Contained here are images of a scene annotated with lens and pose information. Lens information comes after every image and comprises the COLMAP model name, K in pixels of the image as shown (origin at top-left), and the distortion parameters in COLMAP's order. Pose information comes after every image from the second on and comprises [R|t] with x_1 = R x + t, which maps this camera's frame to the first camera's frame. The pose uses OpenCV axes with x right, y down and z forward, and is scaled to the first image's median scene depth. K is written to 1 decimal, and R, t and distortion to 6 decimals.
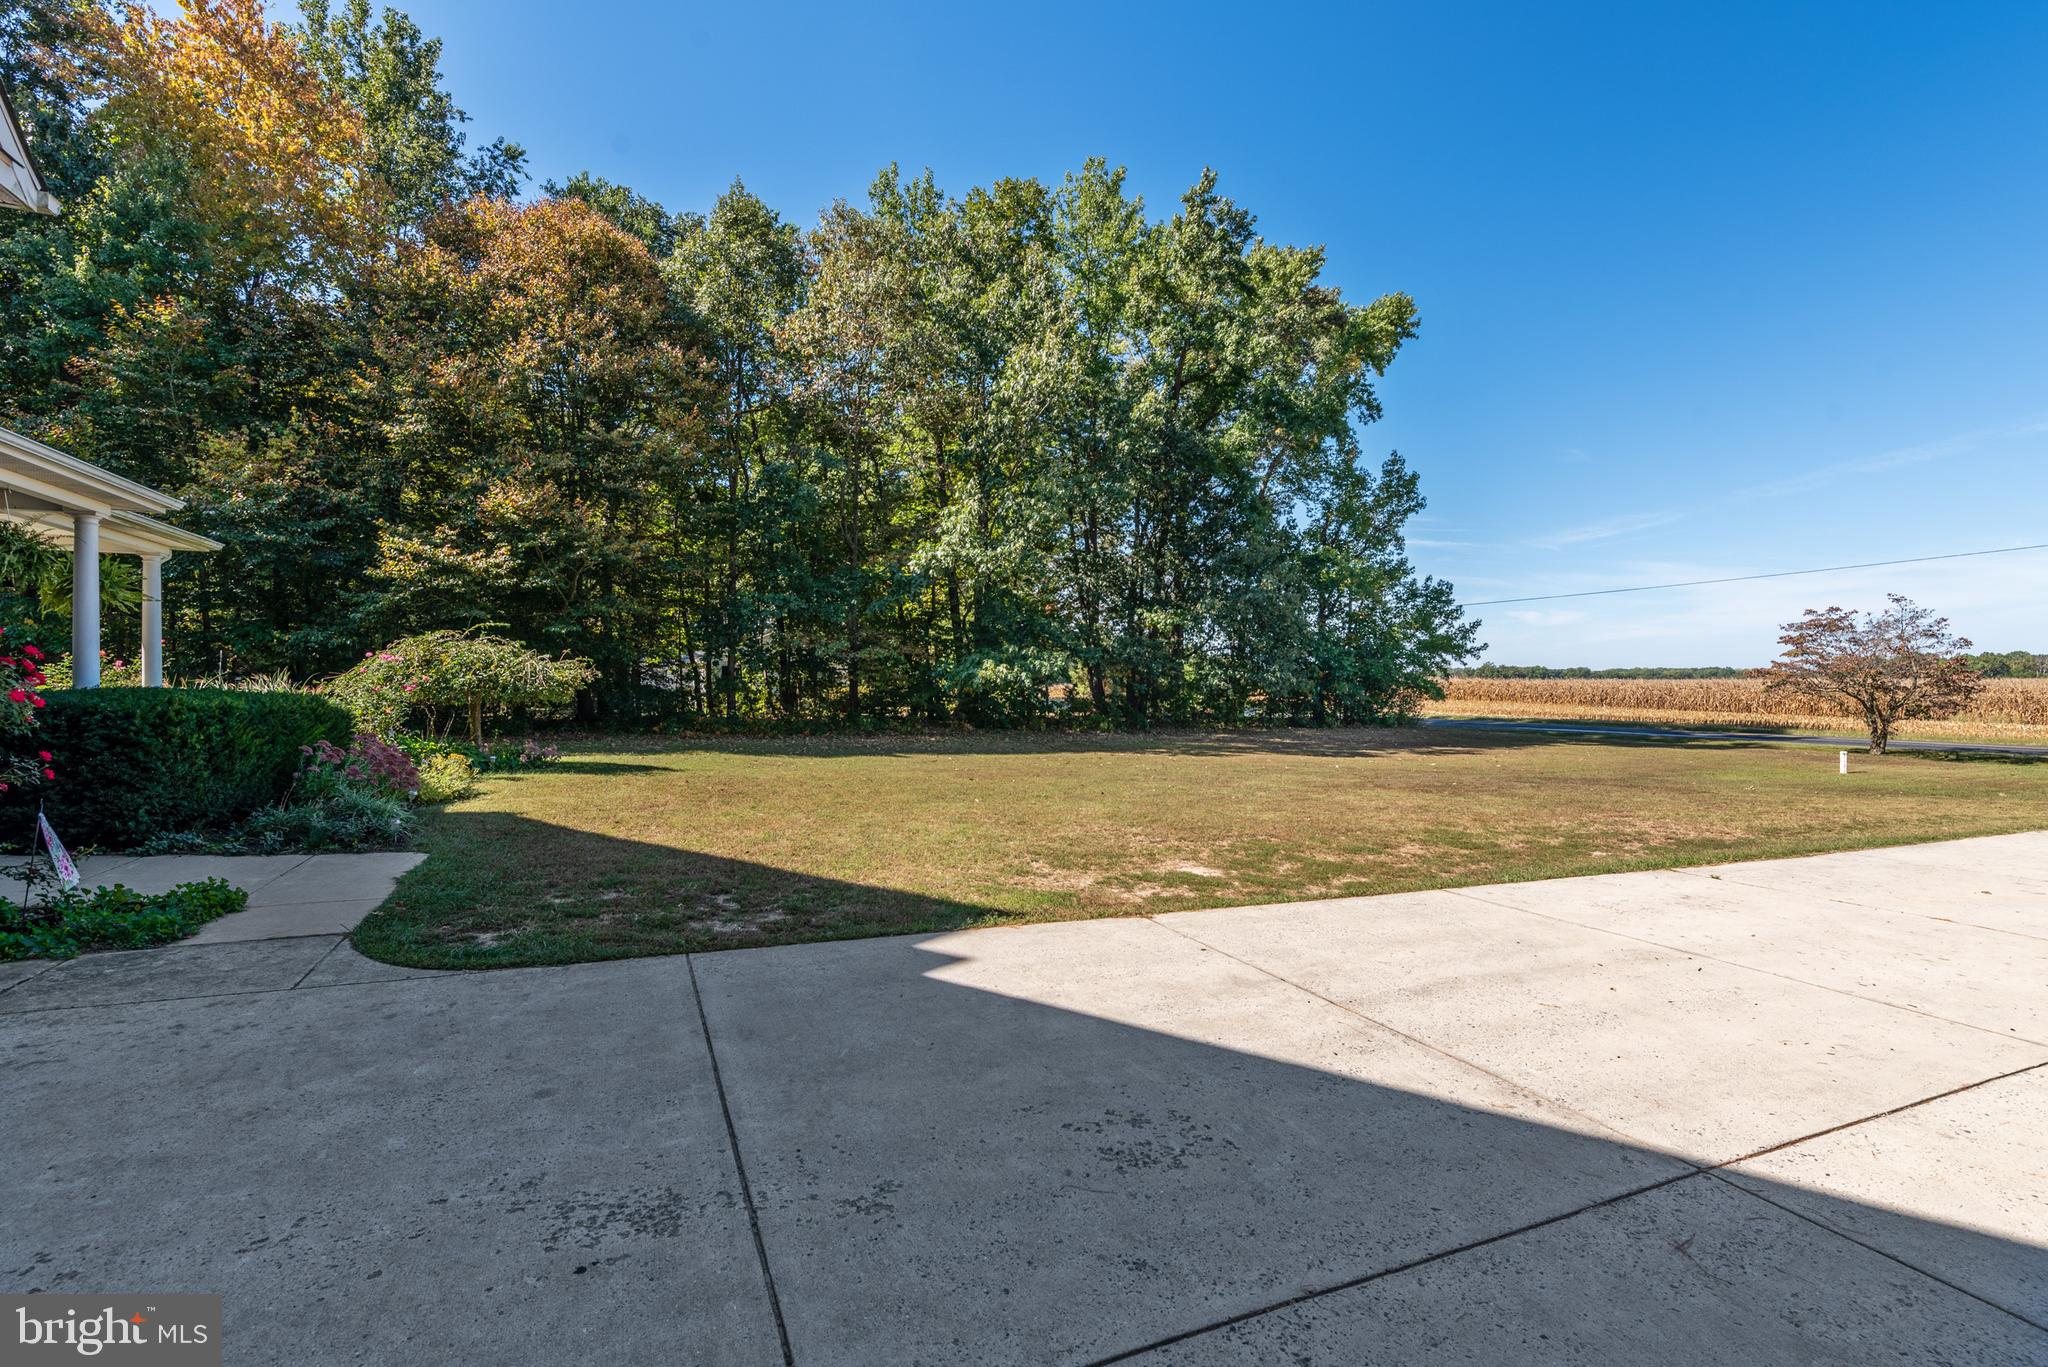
lens RADIAL K [[864.3, 0, 1014.6], [0, 864.3, 690.2], [0, 0, 1]] dist [-0.001523, -0.000005]
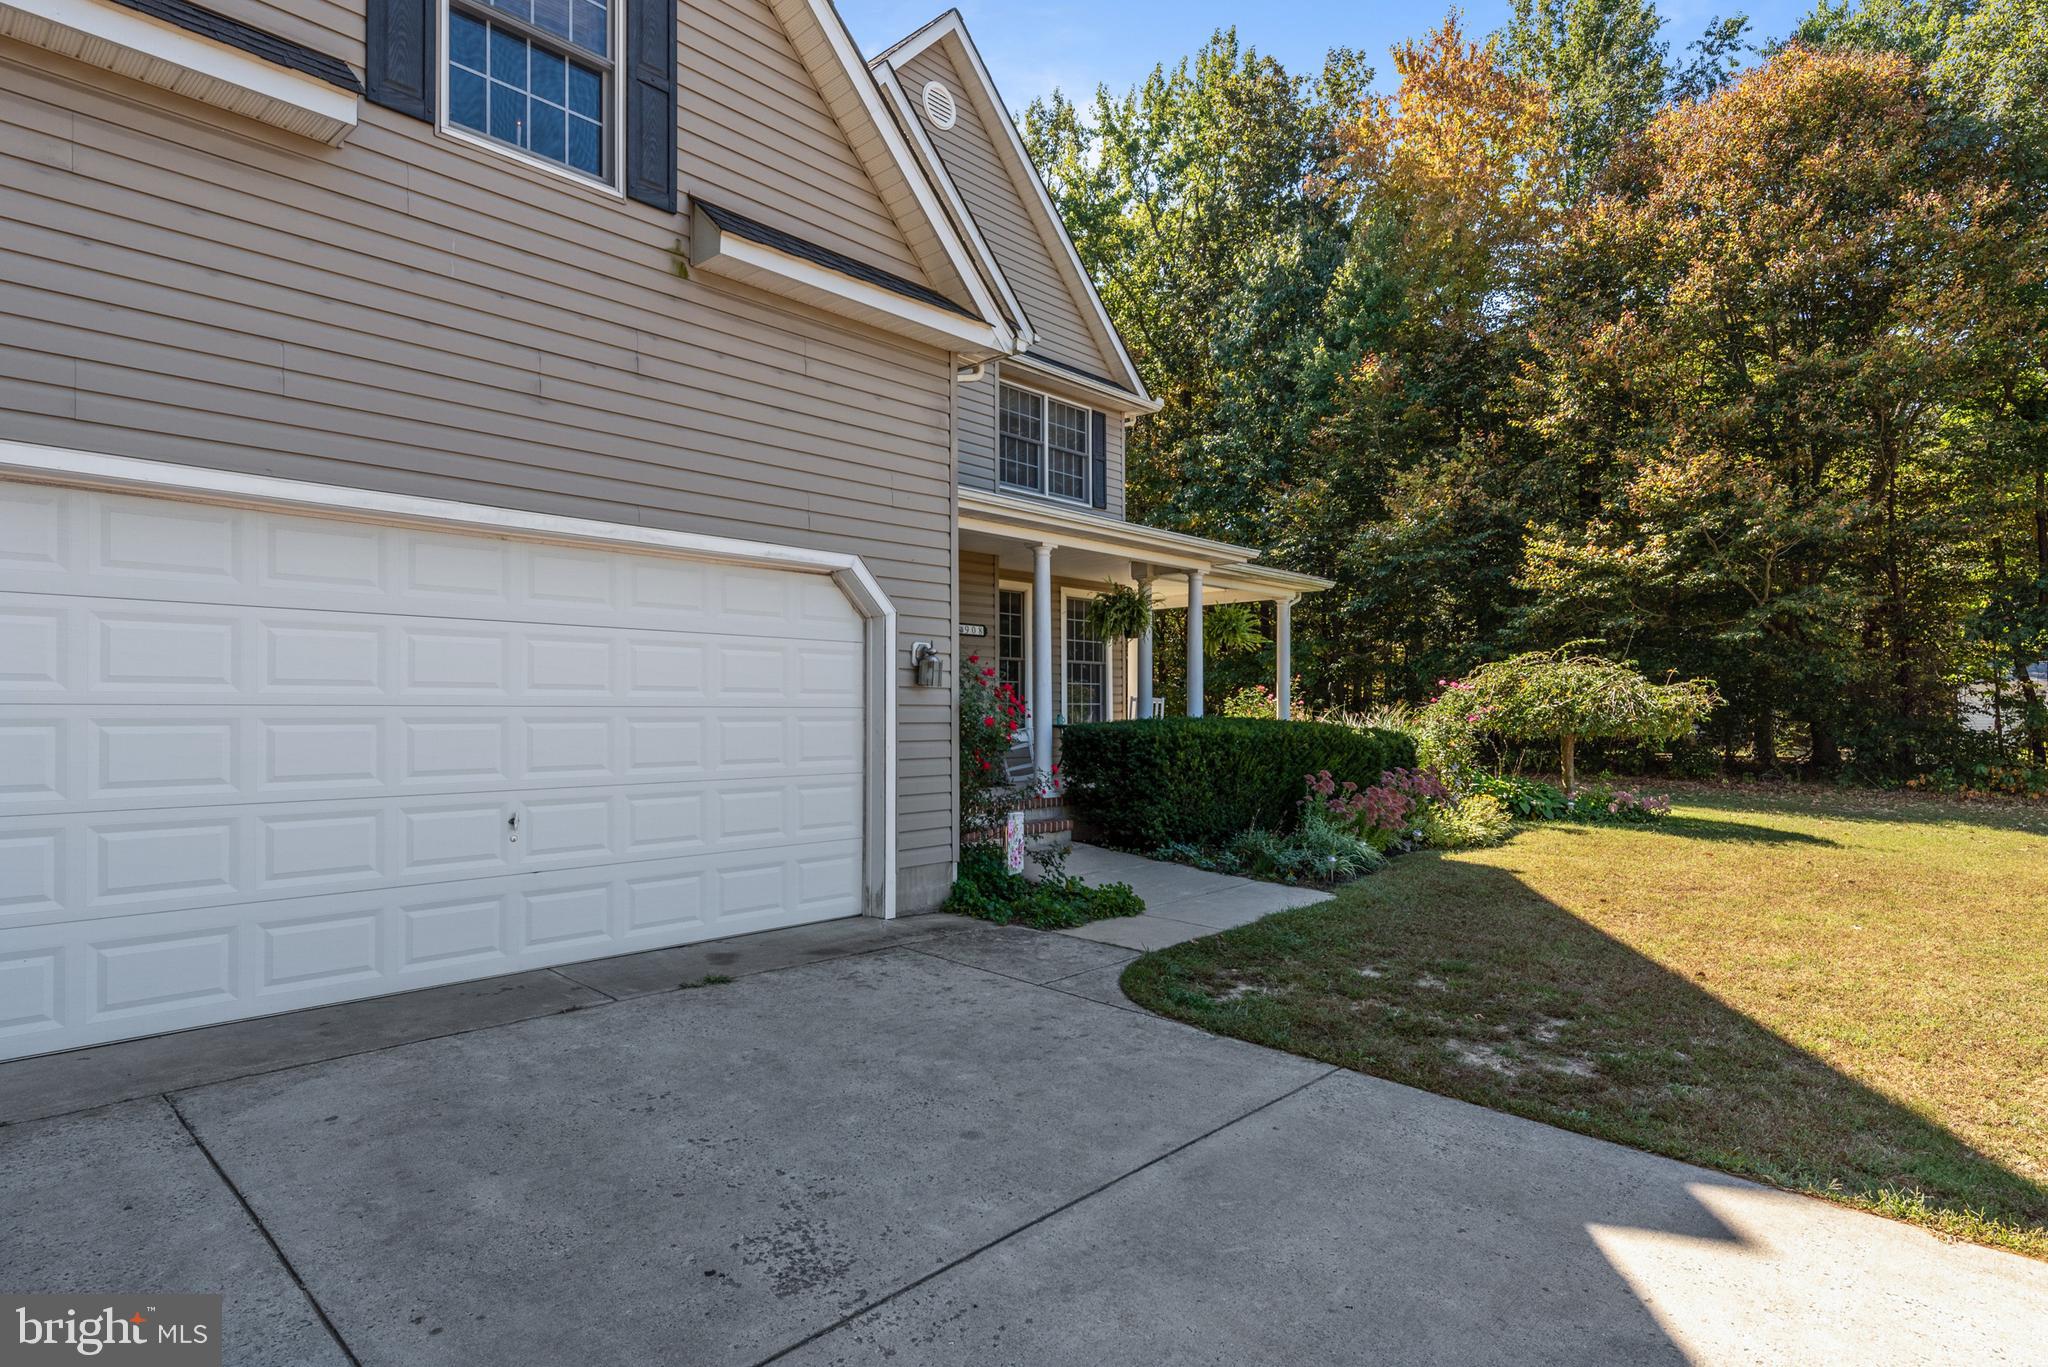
lens RADIAL K [[1095.2, 0, 1074.7], [0, 1095.2, 703.9], [0, 0, 1]] dist [0.002218, -0.002860]
pose [[0.404044, -0.009523, -0.914690, 0.386609], [-0.006602, 0.999889, -0.013326, 0.000926], [0.914716, 0.011423, 0.403937, 0.375679]]
